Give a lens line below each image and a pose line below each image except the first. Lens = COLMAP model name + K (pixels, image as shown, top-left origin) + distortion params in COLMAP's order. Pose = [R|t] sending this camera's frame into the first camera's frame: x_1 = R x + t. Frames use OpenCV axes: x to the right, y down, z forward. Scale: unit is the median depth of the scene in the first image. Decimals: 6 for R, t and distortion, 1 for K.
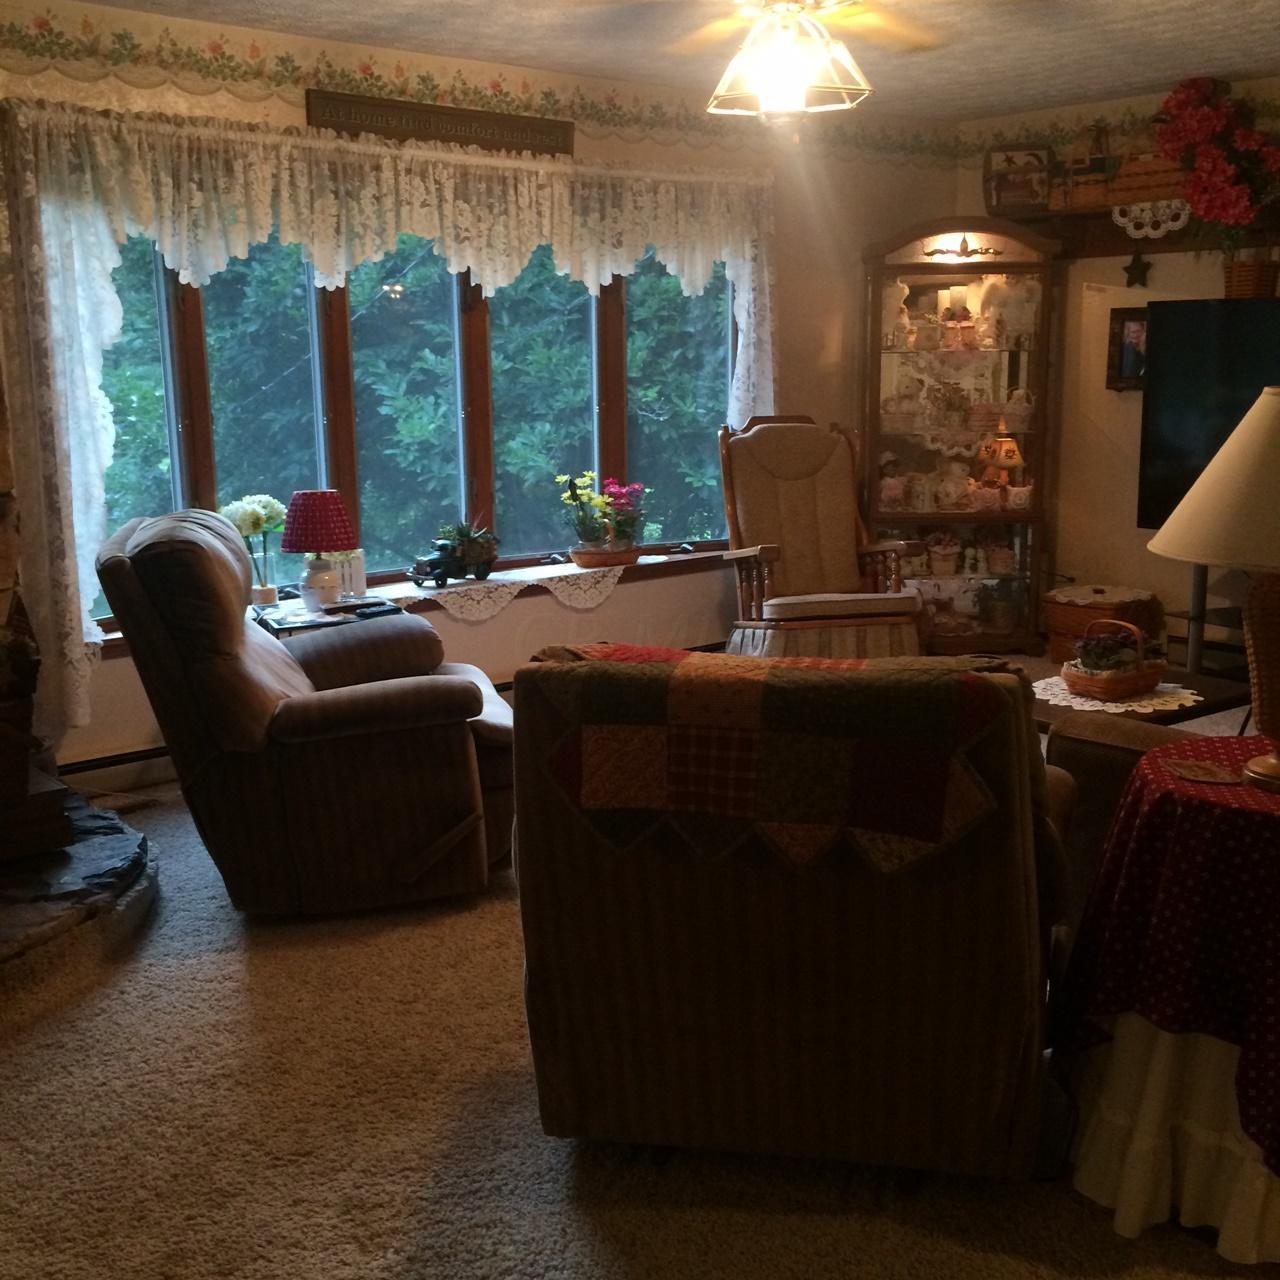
lens RADIAL K [[1462.4, 0, 640.0], [0, 1462.4, 640.0], [0, 0, 1]] dist [0.052875, -0.039108]
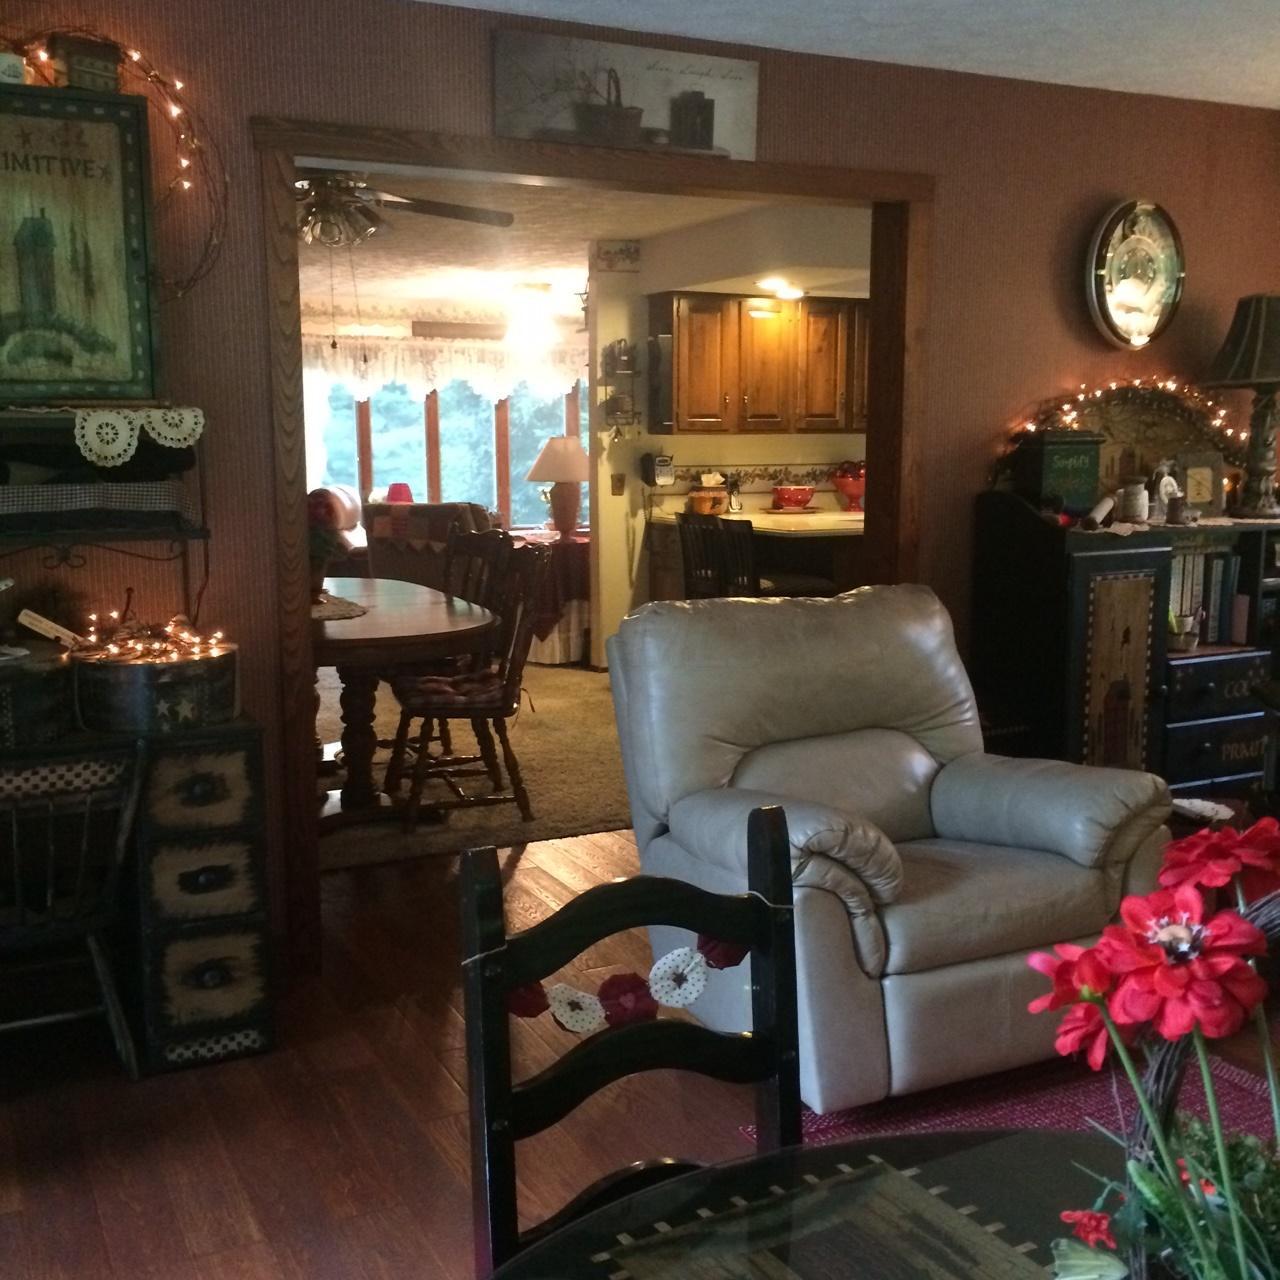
lens RADIAL K [[1454.2, 0, 640.0], [0, 1454.2, 640.0], [0, 0, 1]] dist [0.094716, -0.141554]
pose [[0.970725, 0.039840, -0.236867, 0.805900], [-0.052430, 0.997514, -0.047087, 0.269251], [0.234402, 0.058127, 0.970400, -1.345230]]
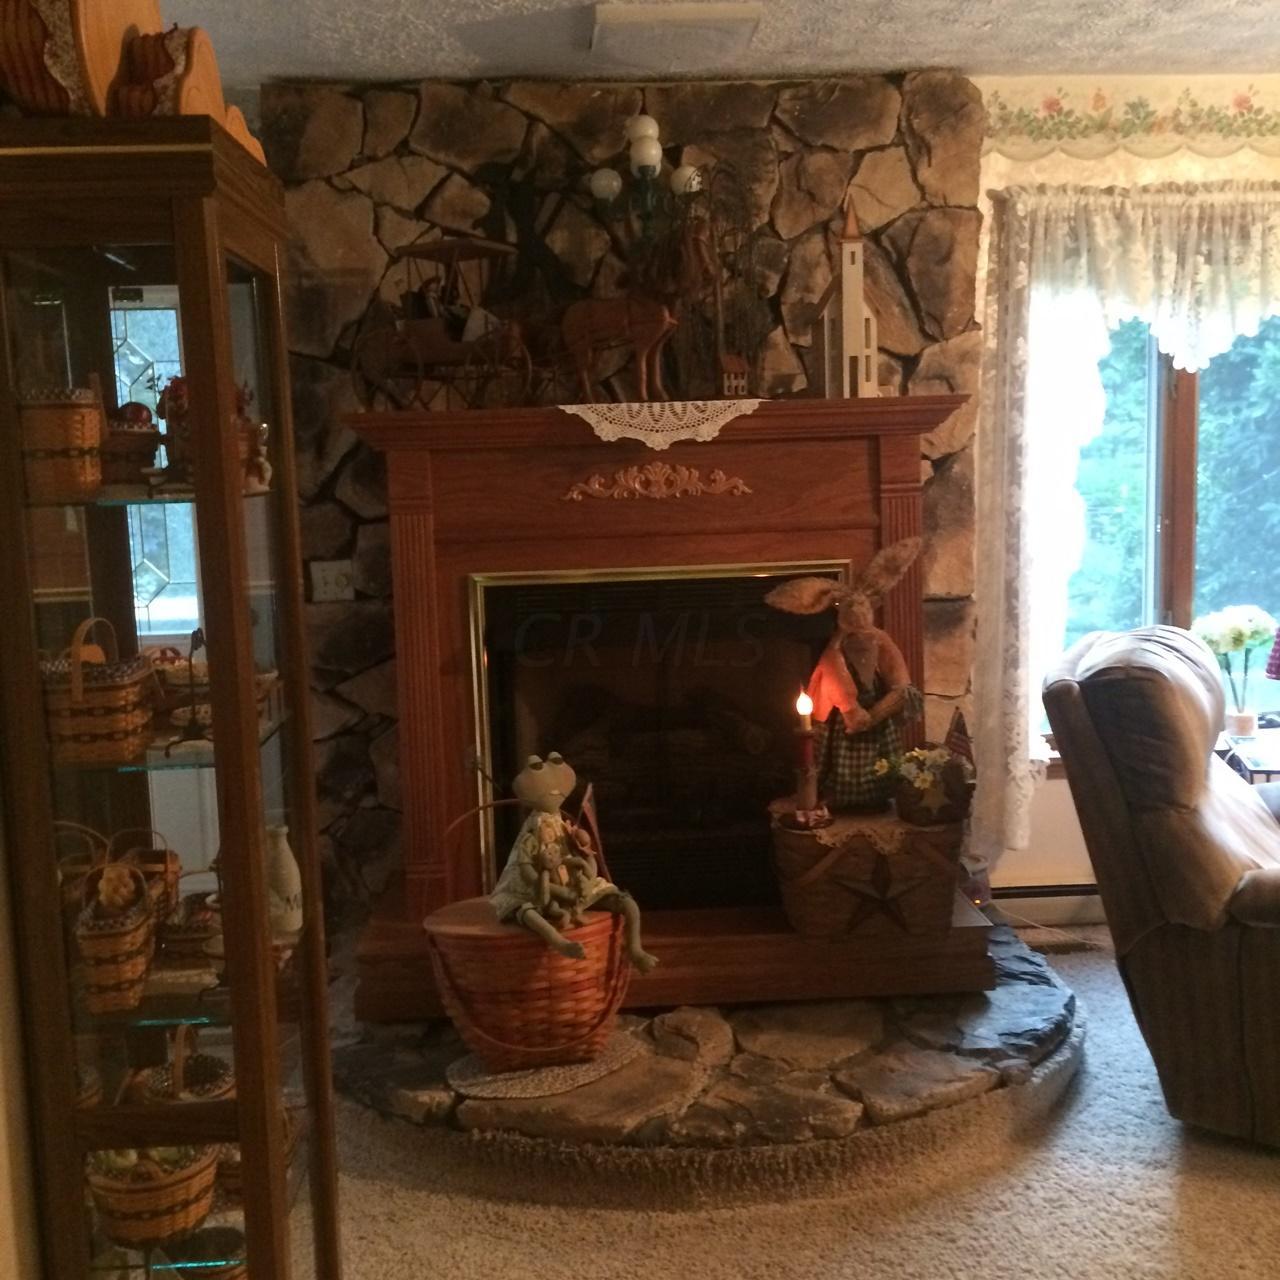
lens RADIAL K [[1454.2, 0, 640.0], [0, 1454.2, 640.0], [0, 0, 1]] dist [0.094716, -0.141554]
pose [[0.797780, 0.063347, -0.599611, -0.027316], [-0.097628, 0.994914, -0.024784, -0.026783], [0.594992, 0.078311, 0.799908, 0.115427]]
